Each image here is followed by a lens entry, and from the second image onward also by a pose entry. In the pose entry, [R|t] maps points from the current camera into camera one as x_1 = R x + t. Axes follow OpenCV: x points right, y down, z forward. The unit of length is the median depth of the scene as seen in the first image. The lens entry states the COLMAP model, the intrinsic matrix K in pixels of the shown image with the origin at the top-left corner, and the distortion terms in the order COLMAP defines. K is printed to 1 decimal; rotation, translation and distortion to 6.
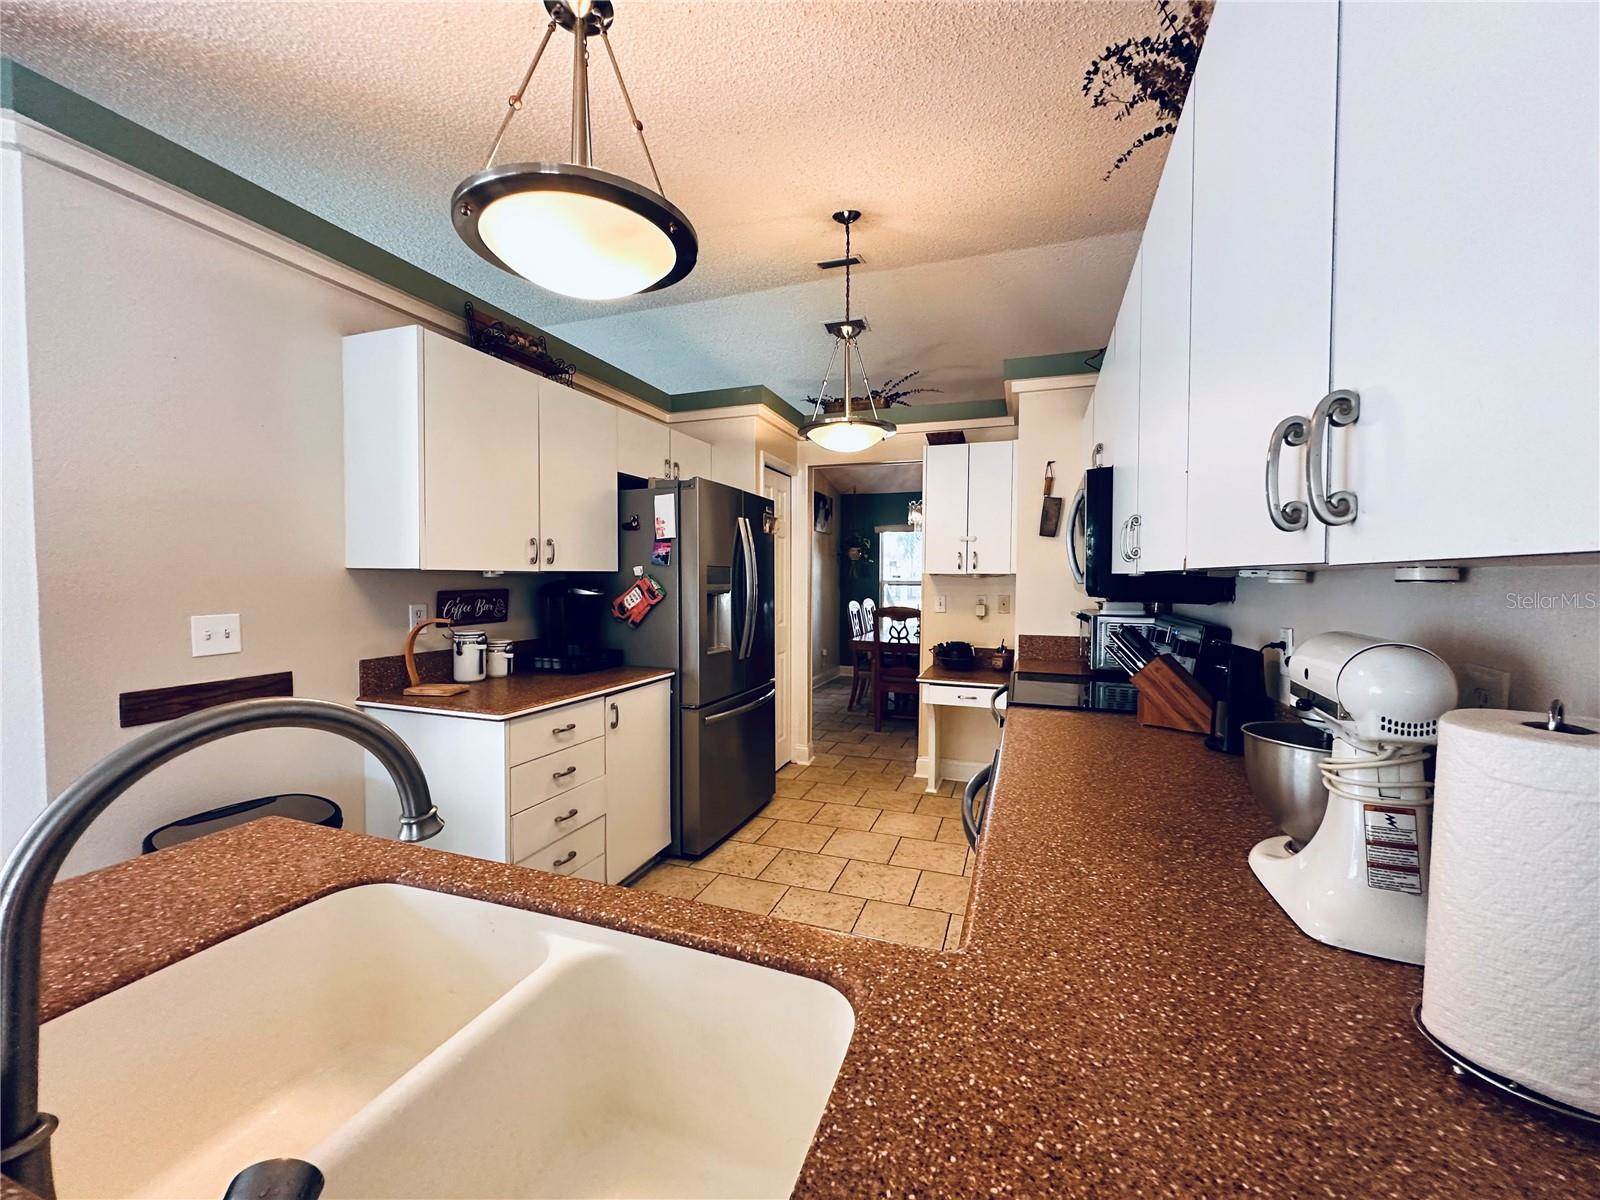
lens RADIAL K [[662.4, 0, 795.0], [0, 662.4, 601.5], [0, 0, 1]] dist [-0.004131, 0.000141]
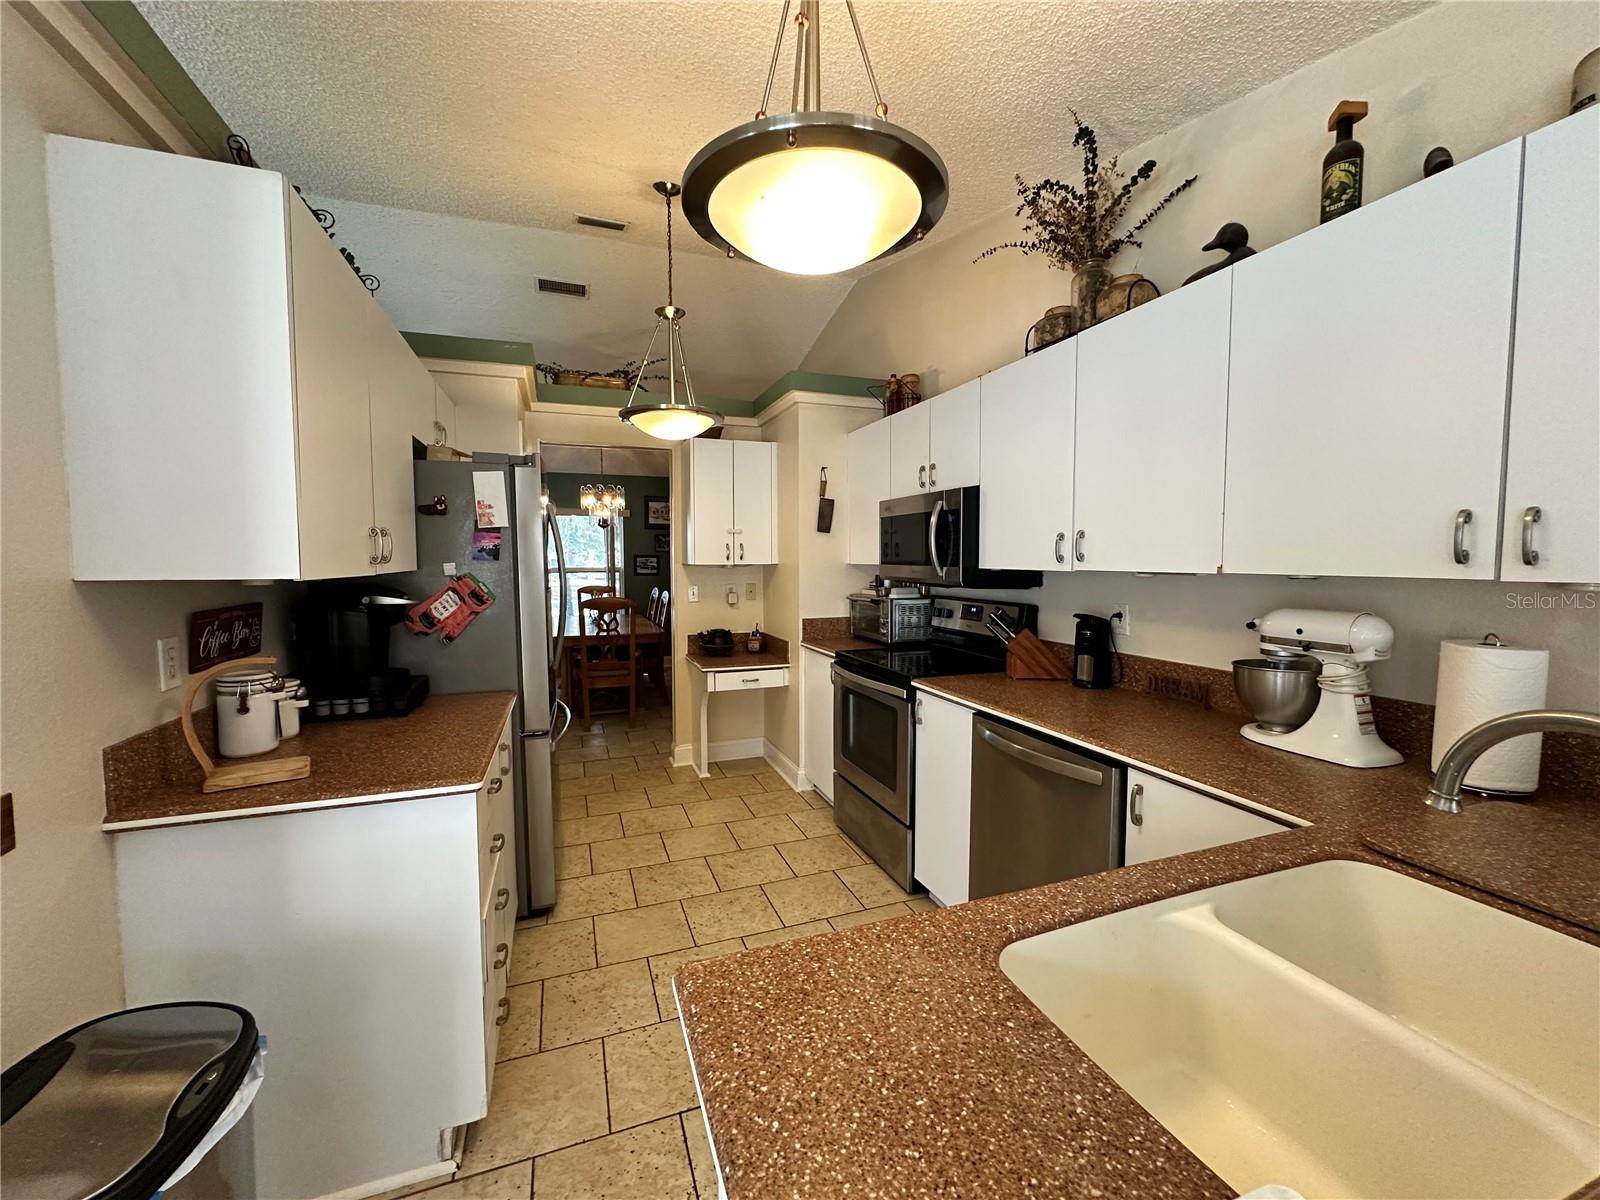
lens RADIAL K [[662.4, 0, 807.4], [0, 662.4, 602.1], [0, 0, 1]] dist [-0.004131, 0.000141]
pose [[0.748788, -0.051348, 0.660818, -0.433982], [0.031619, 0.998627, 0.041769, -0.027181], [-0.662055, -0.010382, 0.749383, 0.159052]]
